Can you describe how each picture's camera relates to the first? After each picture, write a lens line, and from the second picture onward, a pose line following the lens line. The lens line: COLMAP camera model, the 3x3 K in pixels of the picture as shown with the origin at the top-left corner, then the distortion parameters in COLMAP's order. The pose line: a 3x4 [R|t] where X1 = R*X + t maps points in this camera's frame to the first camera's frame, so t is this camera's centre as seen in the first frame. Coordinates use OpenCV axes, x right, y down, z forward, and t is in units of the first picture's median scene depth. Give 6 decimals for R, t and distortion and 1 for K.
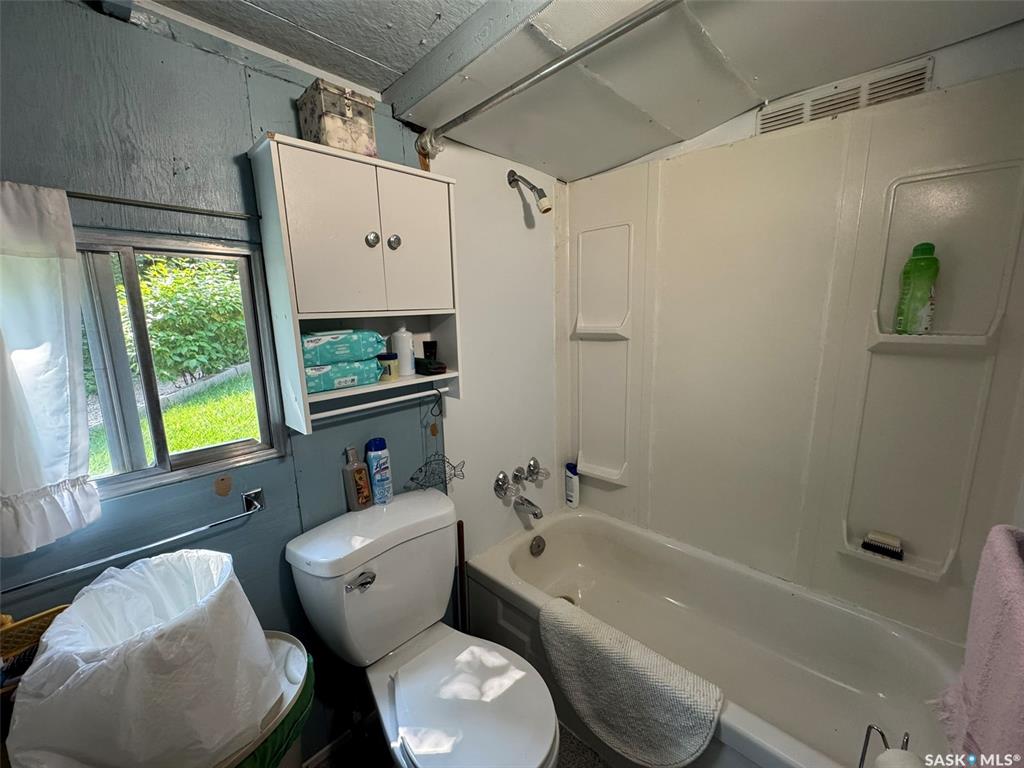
lens RADIAL K [[410.0, 0, 511.5], [0, 410.0, 383.0], [0, 0, 1]] dist [0.000649, 0.000249]
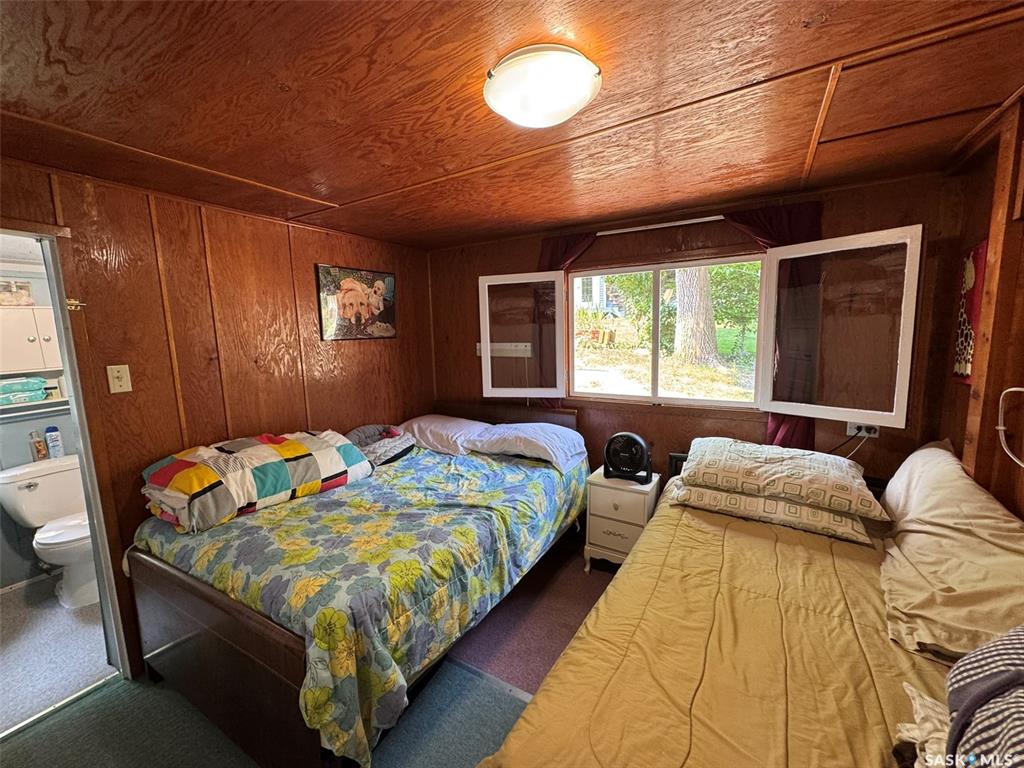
lens RADIAL K [[410.0, 0, 511.5], [0, 410.0, 383.0], [0, 0, 1]] dist [0.000649, 0.000249]
pose [[0.979156, -0.039819, 0.199167, 1.851607], [0.047477, 0.998300, -0.033822, 0.110384], [-0.197482, 0.042573, 0.979382, -1.816533]]
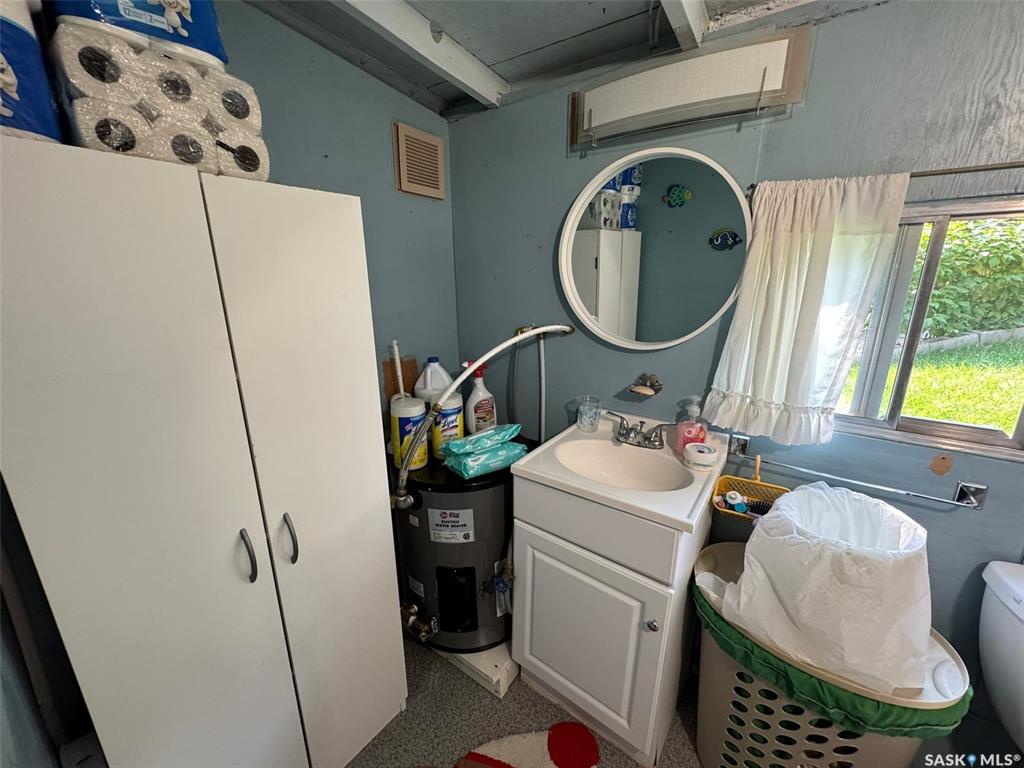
lens RADIAL K [[410.0, 0, 511.5], [0, 410.0, 383.0], [0, 0, 1]] dist [0.000649, 0.000249]
pose [[0.129135, 0.280446, -0.951144, 0.030956], [-0.164646, 0.951925, 0.258322, -0.014676], [0.977863, 0.123243, 0.169101, -0.189424]]
